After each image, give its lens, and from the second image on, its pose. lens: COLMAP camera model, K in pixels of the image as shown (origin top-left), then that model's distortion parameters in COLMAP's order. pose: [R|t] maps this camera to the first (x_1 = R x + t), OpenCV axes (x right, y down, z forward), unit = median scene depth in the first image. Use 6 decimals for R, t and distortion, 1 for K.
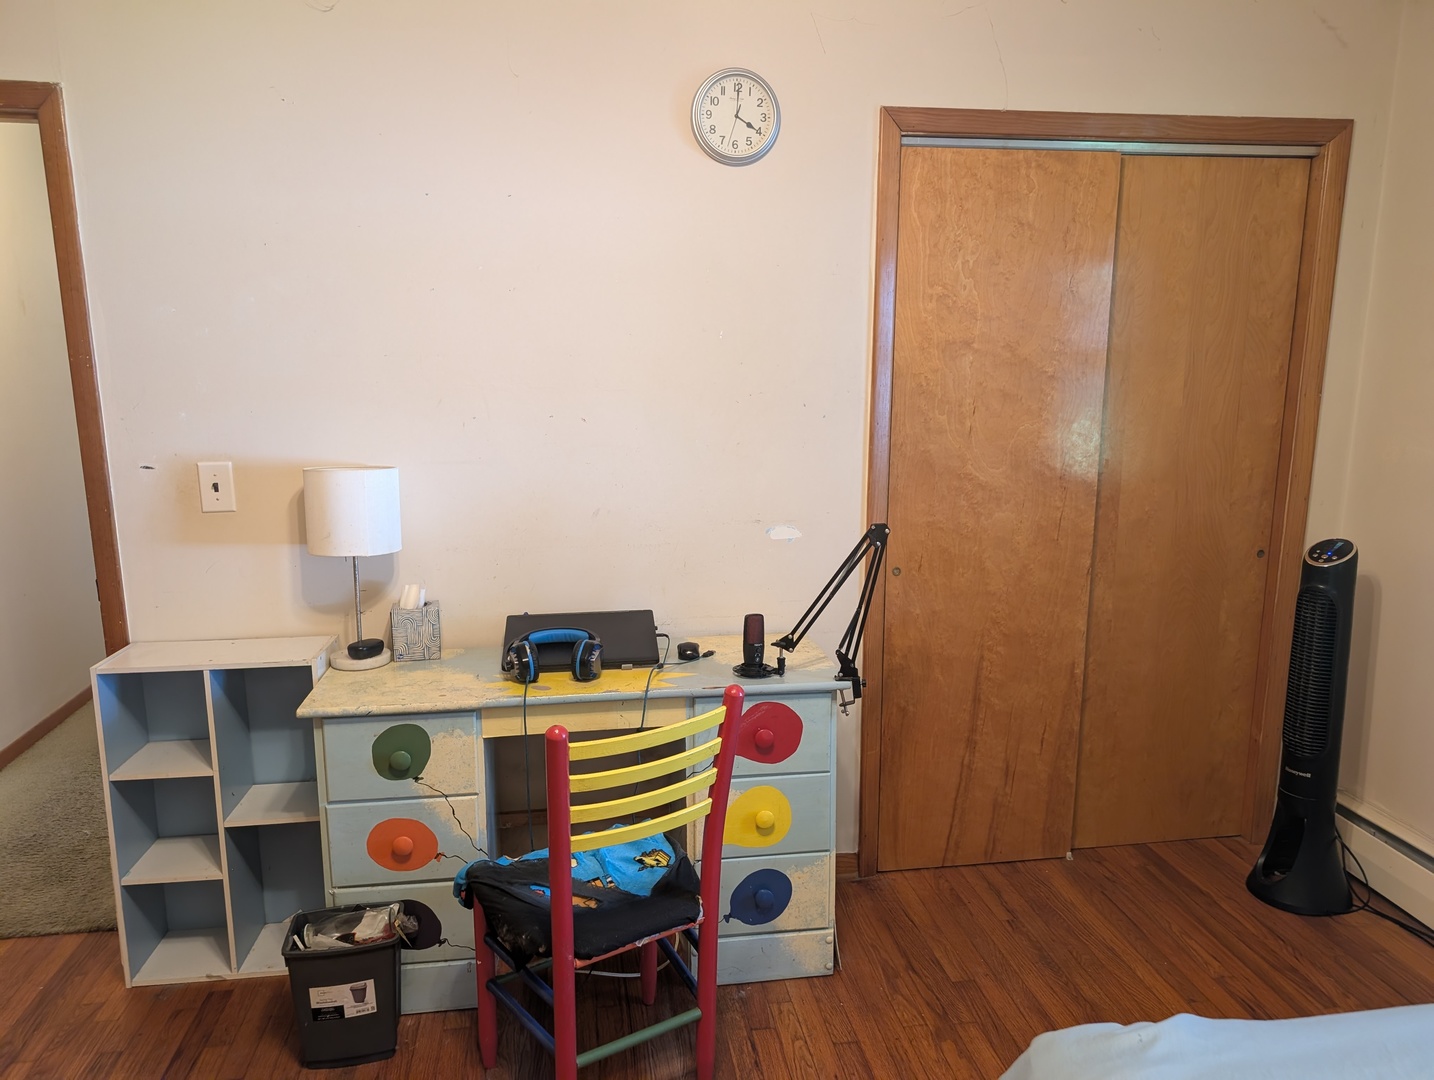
lens RADIAL K [[1040.5, 0, 718.3], [0, 1040.5, 552.1], [0, 0, 1]] dist [0.032620, -0.052360]
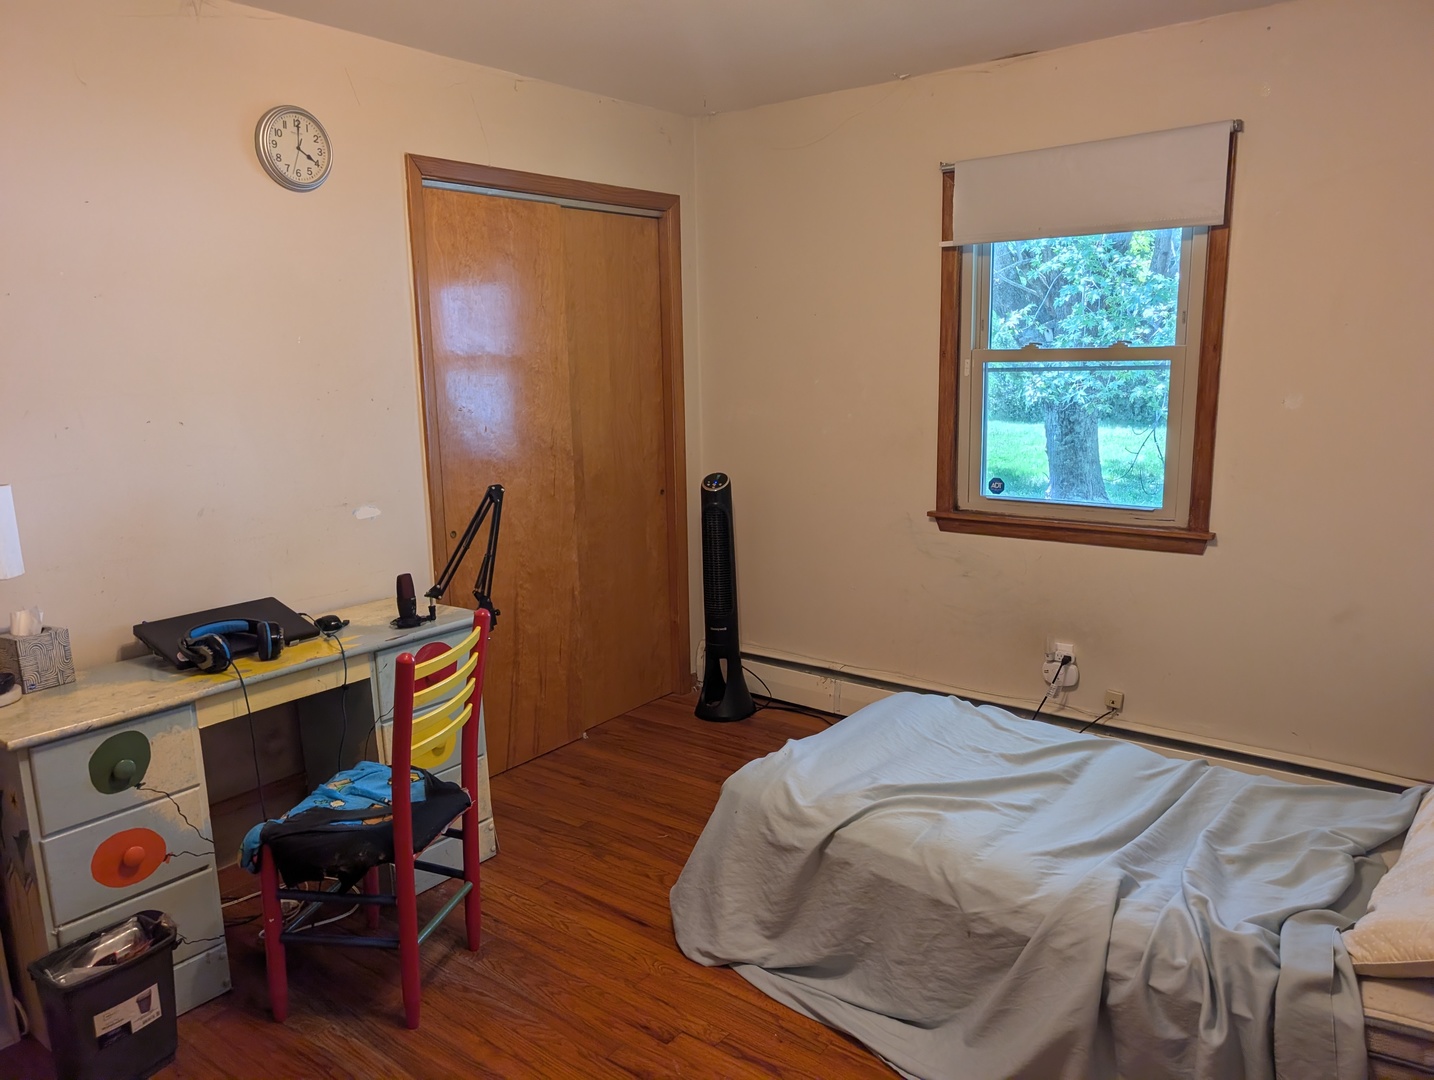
lens RADIAL K [[1034.5, 0, 720.6], [0, 1034.5, 545.7], [0, 0, 1]] dist [0.048990, -0.049015]
pose [[0.720619, -0.142761, 0.678474, -0.486272], [0.155780, 0.986890, 0.042200, 0.032782], [-0.675604, 0.075283, 0.733411, -0.111401]]
